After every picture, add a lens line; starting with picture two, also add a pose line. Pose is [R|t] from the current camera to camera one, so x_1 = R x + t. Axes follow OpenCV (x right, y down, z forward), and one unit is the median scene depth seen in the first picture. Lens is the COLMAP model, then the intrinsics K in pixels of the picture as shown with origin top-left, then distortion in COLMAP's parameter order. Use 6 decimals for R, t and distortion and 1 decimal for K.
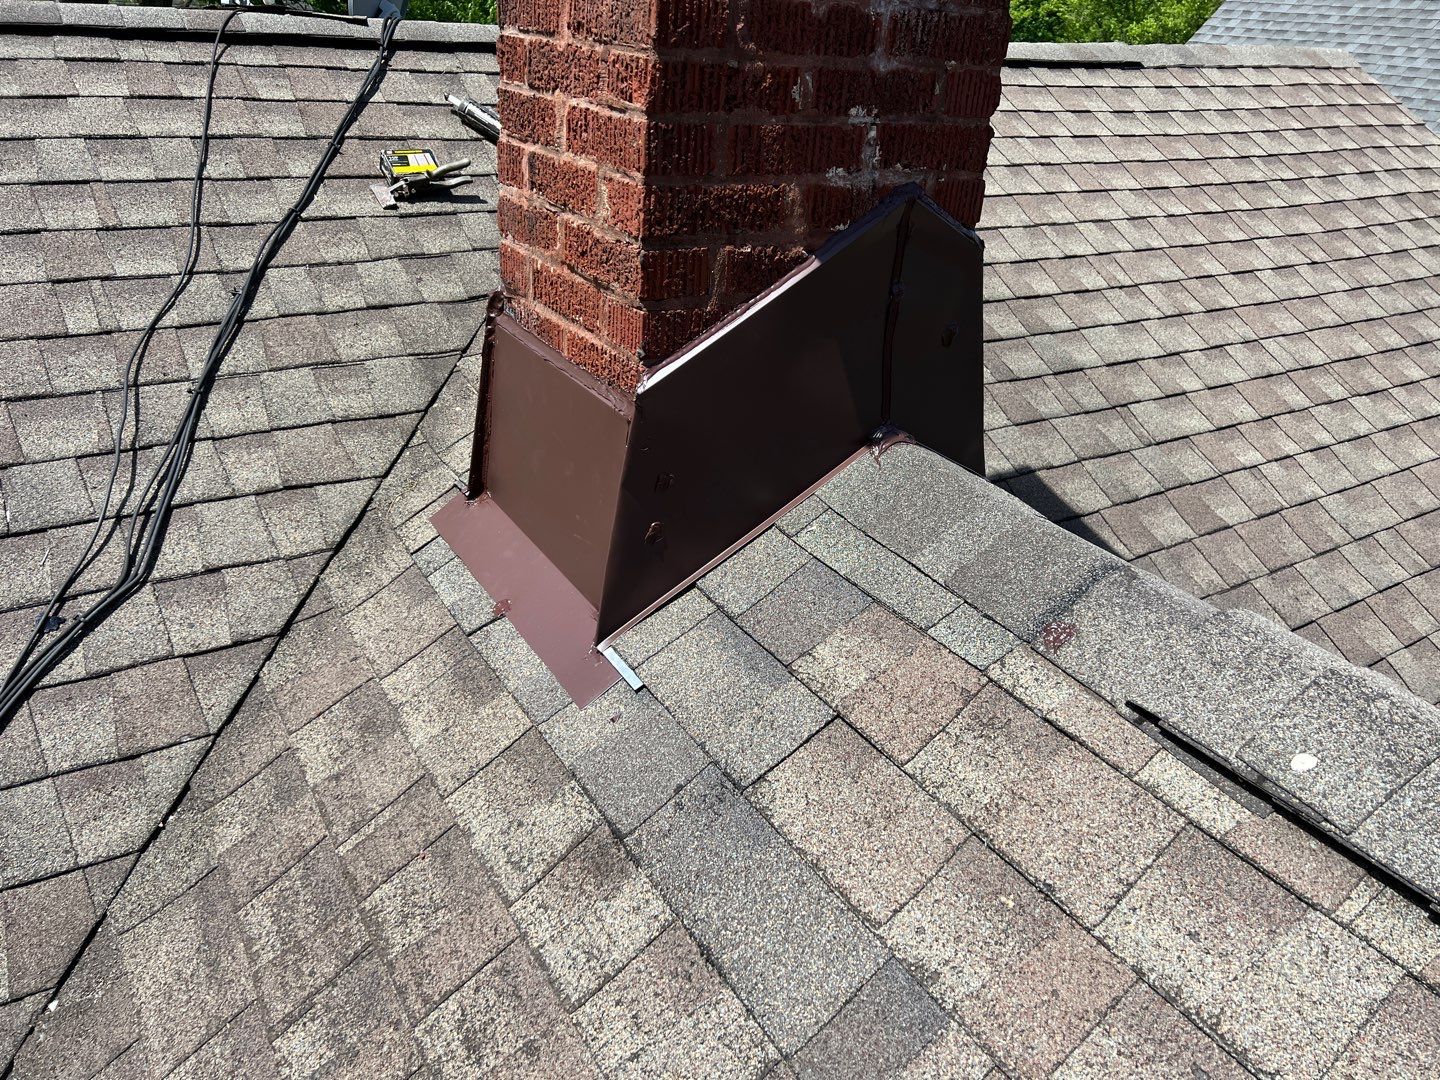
lens RADIAL K [[1060.6, 0, 715.0], [0, 1060.6, 536.9], [0, 0, 1]] dist [0.032920, -0.028273]
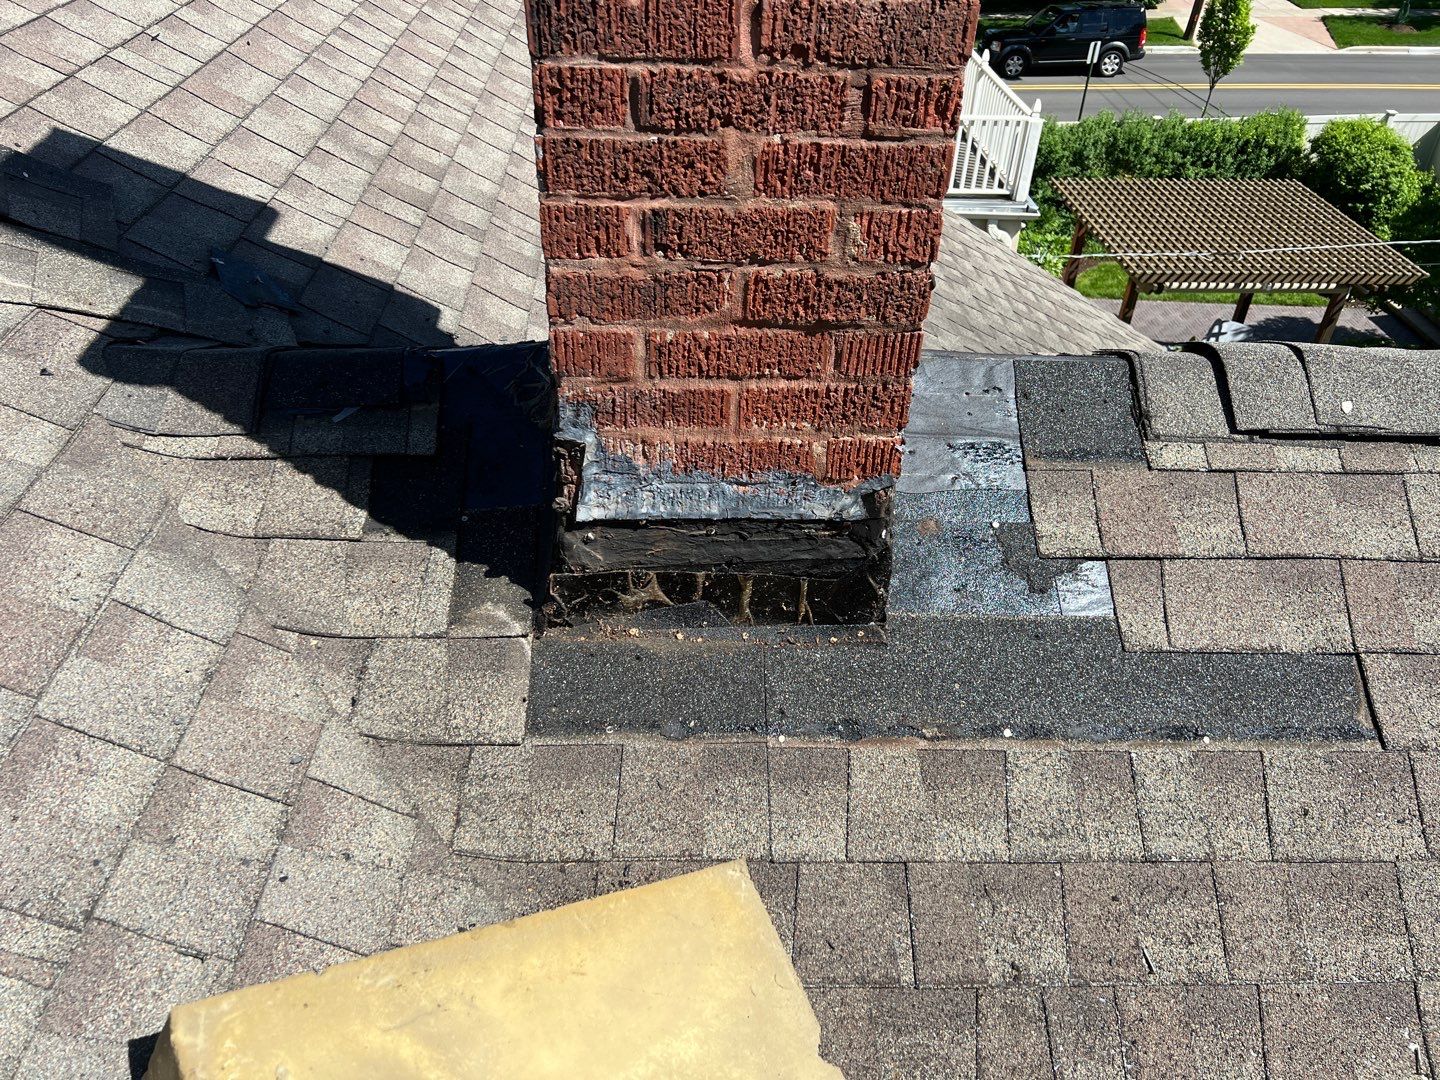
lens RADIAL K [[1060.6, 0, 717.3], [0, 1060.6, 538.0], [0, 0, 1]] dist [0.032920, -0.028273]
pose [[0.500227, -0.549537, 0.669165, -0.914573], [0.382496, 0.833553, 0.398606, -0.514576], [-0.776833, 0.056559, 0.627161, 0.549005]]
